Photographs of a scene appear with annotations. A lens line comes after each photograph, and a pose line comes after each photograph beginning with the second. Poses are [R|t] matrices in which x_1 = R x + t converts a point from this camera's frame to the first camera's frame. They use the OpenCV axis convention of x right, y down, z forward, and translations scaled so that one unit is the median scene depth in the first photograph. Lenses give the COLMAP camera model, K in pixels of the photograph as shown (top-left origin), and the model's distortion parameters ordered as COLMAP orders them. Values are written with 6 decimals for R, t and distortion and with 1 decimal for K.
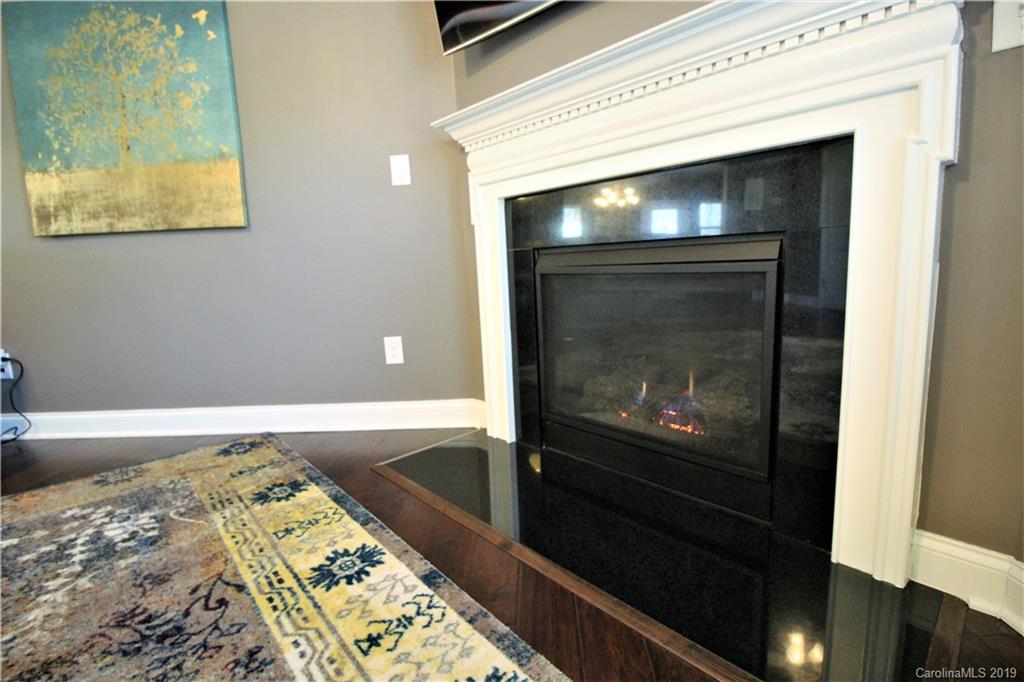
lens RADIAL K [[484.5, 0, 514.3], [0, 484.5, 341.5], [0, 0, 1]] dist [0.001934, -0.001113]
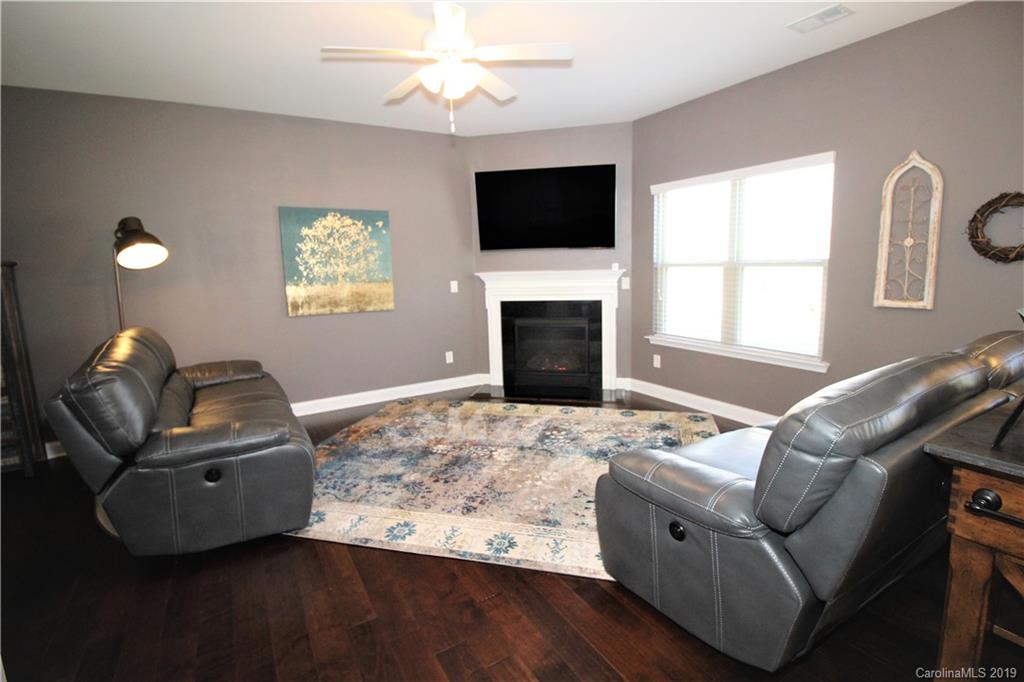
lens RADIAL K [[484.5, 0, 510.2], [0, 484.5, 334.1], [0, 0, 1]] dist [0.001934, -0.001113]
pose [[0.816964, -0.055674, 0.573995, -1.470353], [0.066449, 0.997787, 0.002203, -0.089589], [-0.572848, 0.036341, 0.818856, -1.254053]]
